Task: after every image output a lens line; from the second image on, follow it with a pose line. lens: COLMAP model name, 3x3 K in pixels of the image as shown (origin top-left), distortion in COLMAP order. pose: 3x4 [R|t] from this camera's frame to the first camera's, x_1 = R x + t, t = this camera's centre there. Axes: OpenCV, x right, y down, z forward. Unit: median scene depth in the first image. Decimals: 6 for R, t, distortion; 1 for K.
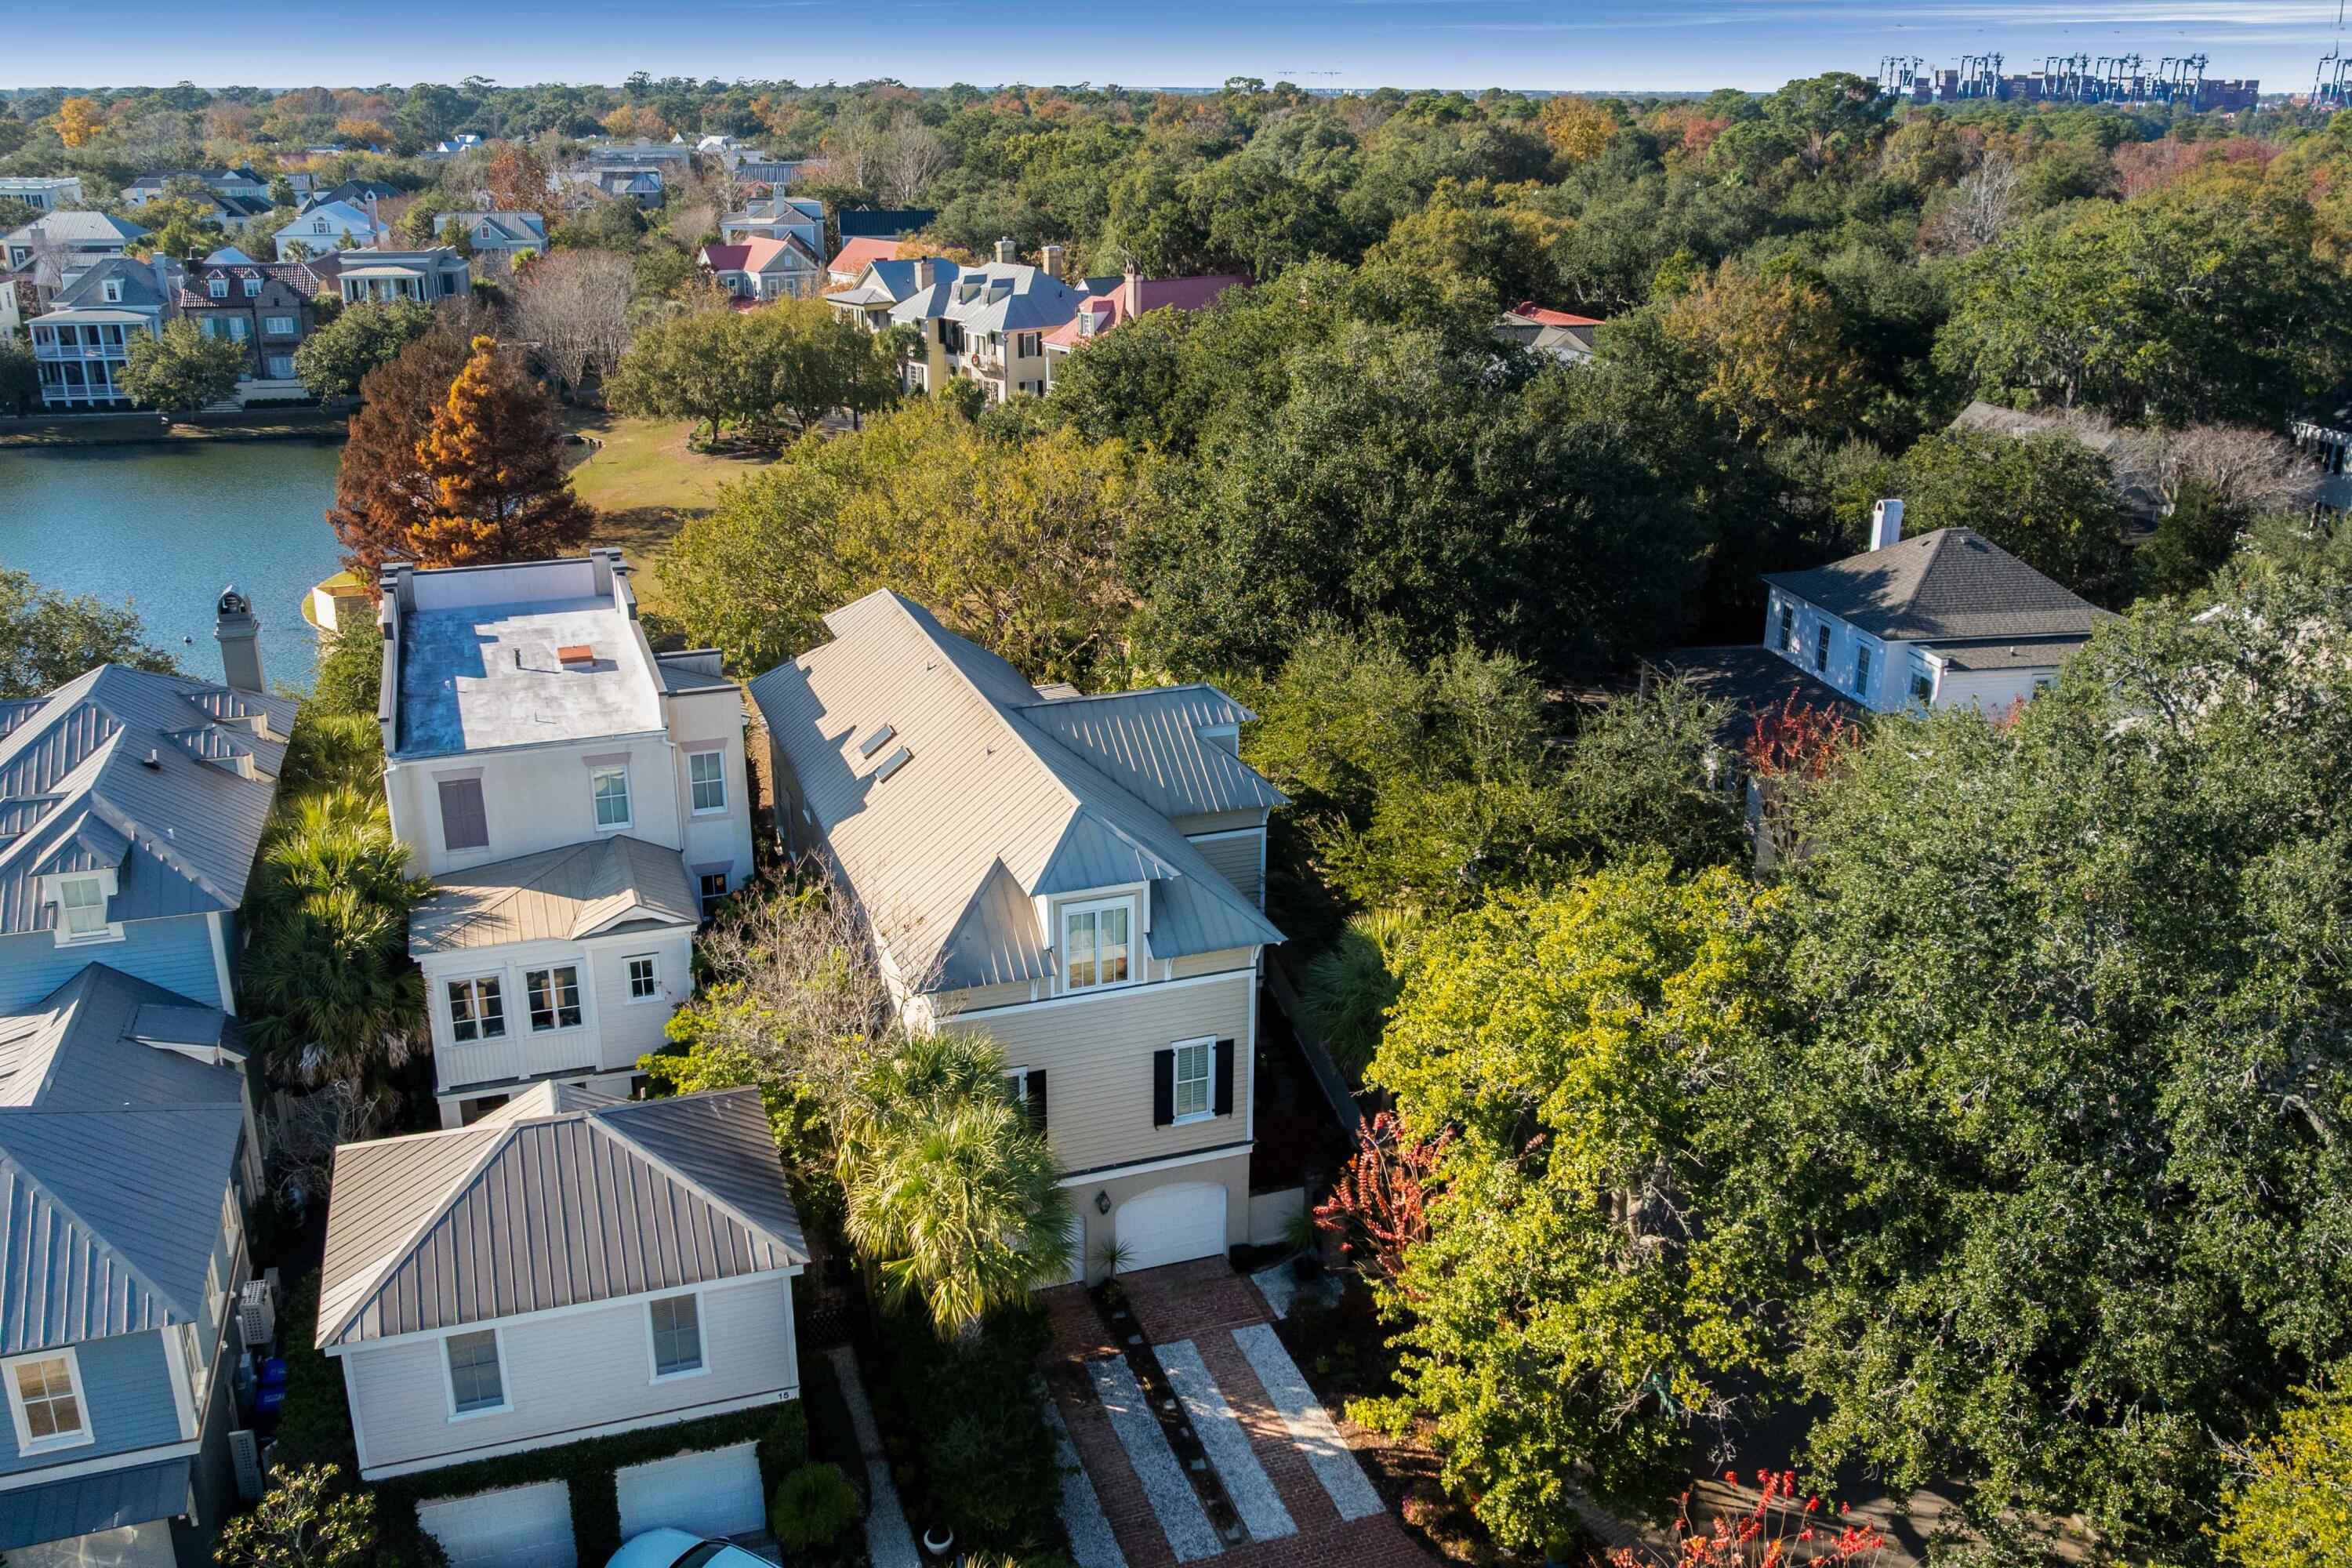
lens RADIAL K [[1885.5, 0, 1176.0], [0, 1885.5, 784.0], [0, 0, 1]] dist [-0.009374, -0.001581]
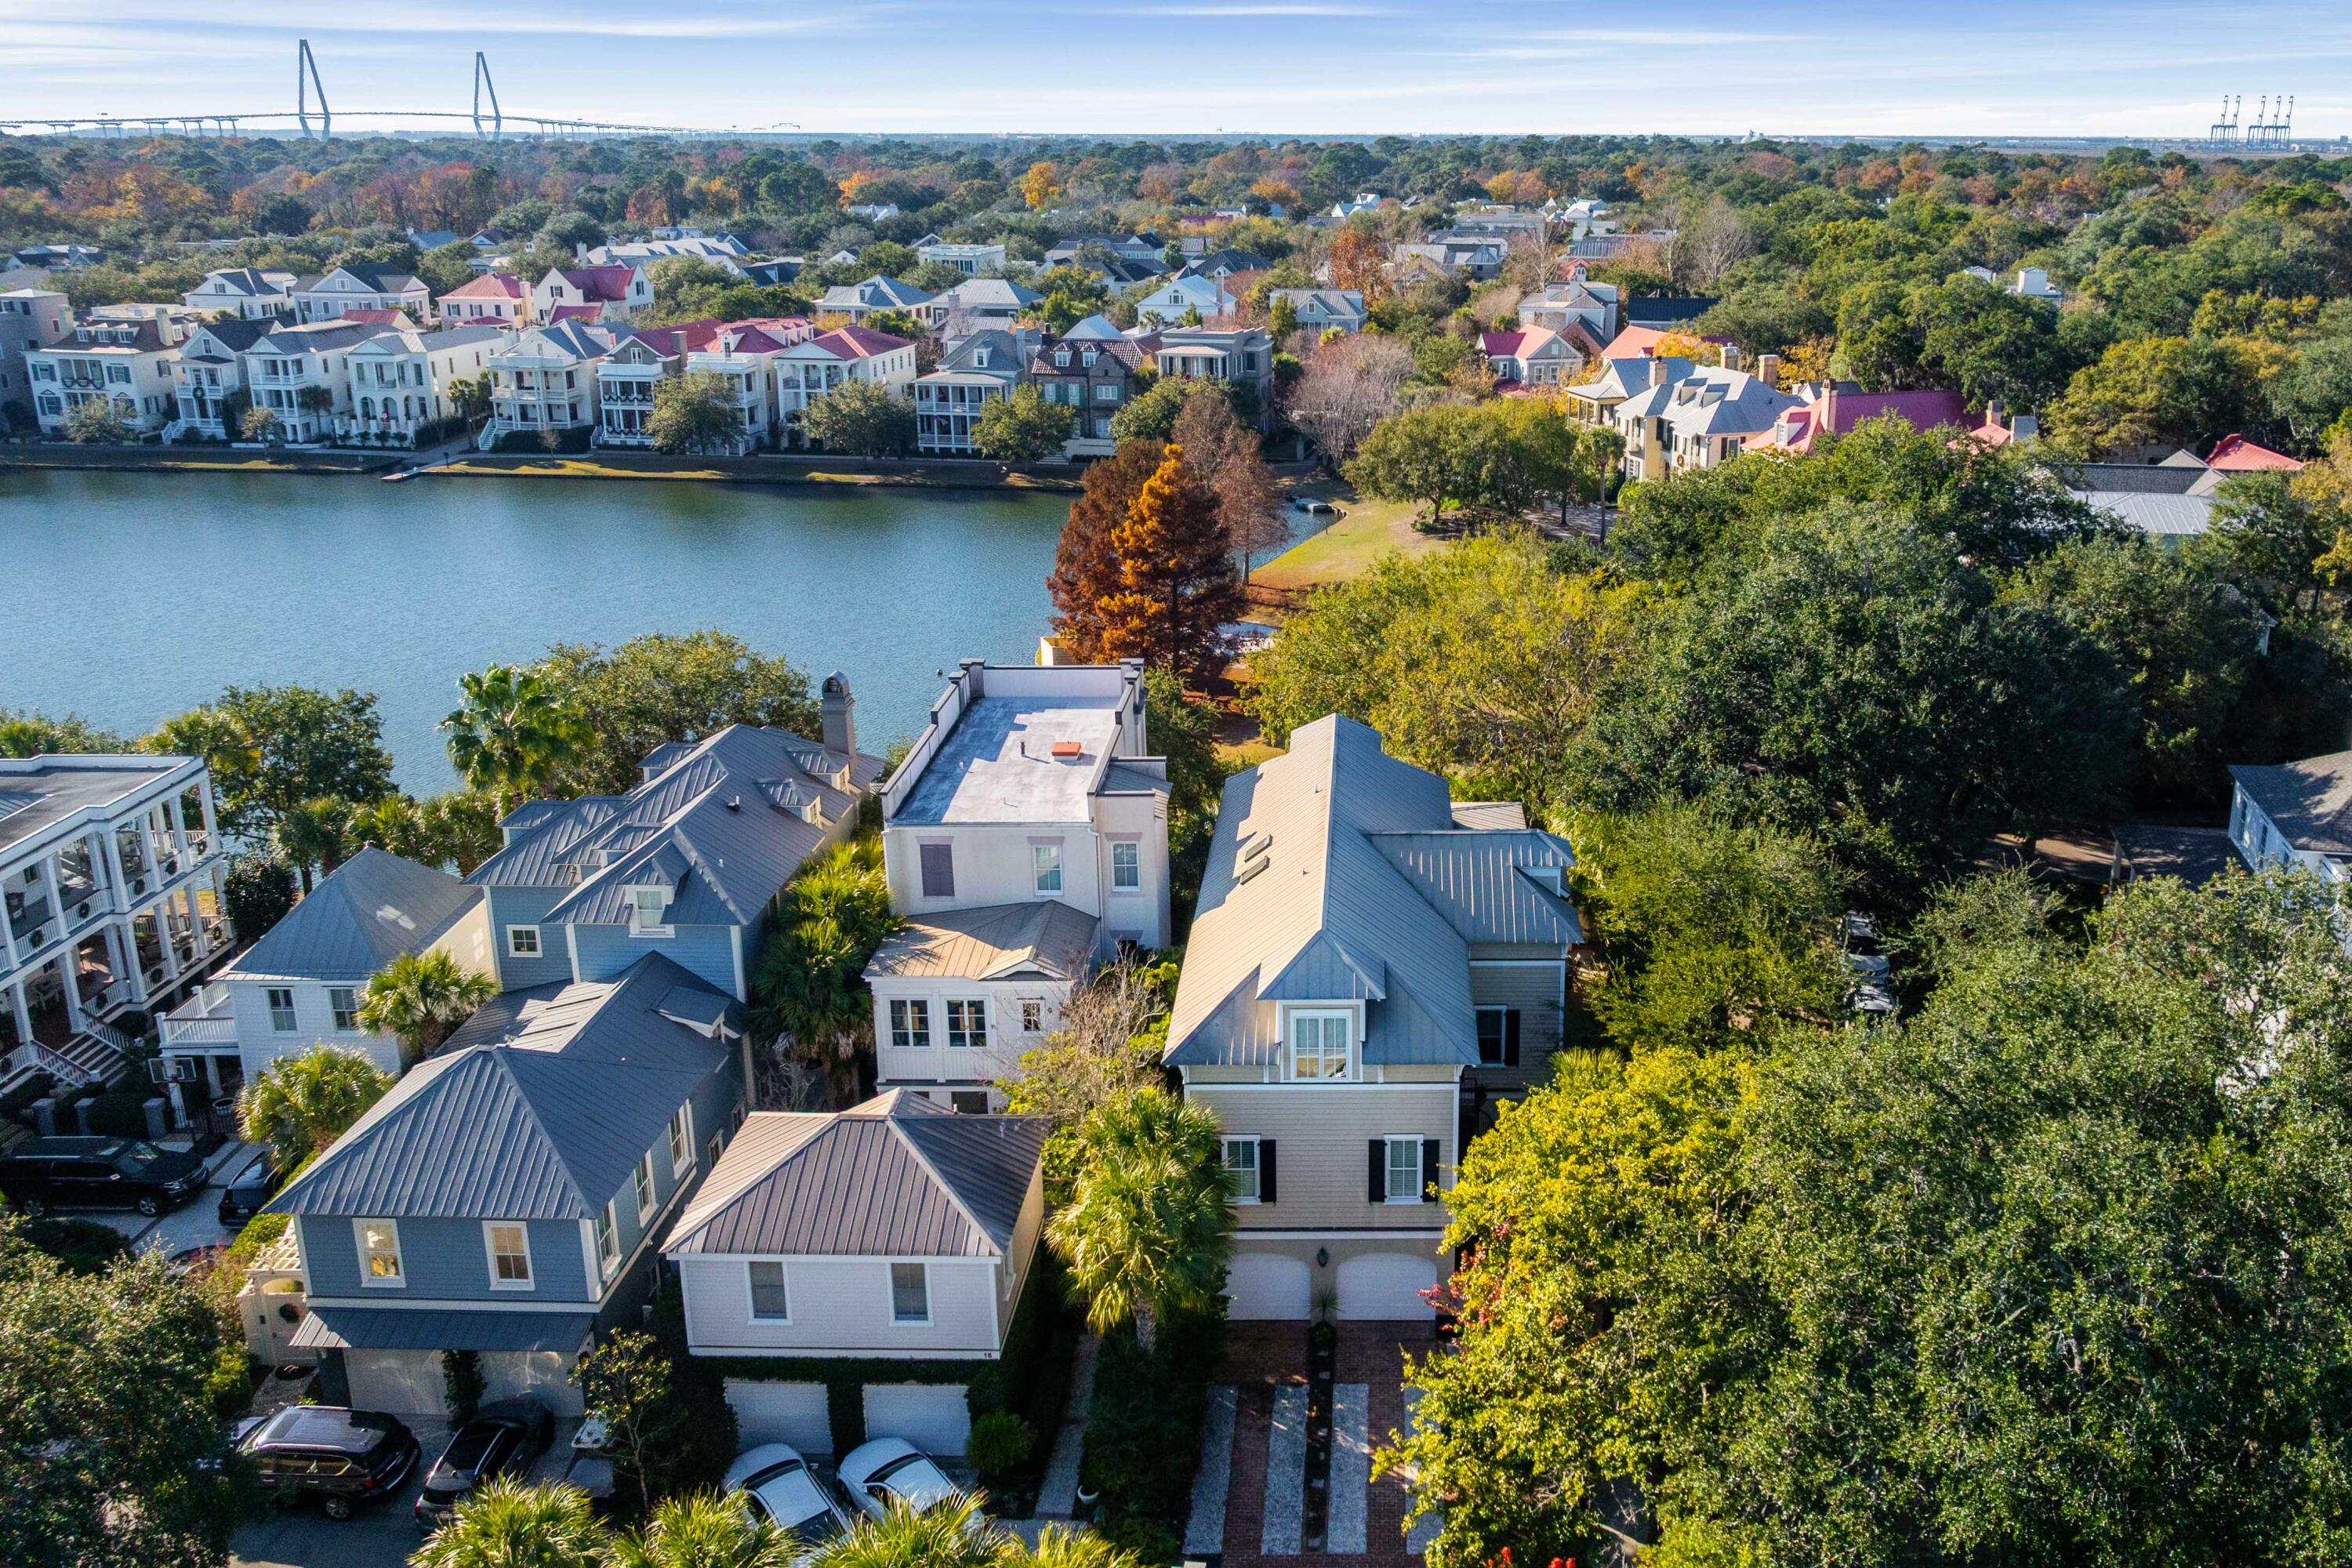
lens RADIAL K [[1680.9, 0, 1176.0], [0, 1680.9, 784.0], [0, 0, 1]] dist [-0.005740, -0.002340]
pose [[0.946902, 0.097111, -0.306507, 0.150436], [-0.111405, 0.993339, -0.029448, -0.032711], [0.301606, 0.062031, 0.951413, -0.064326]]
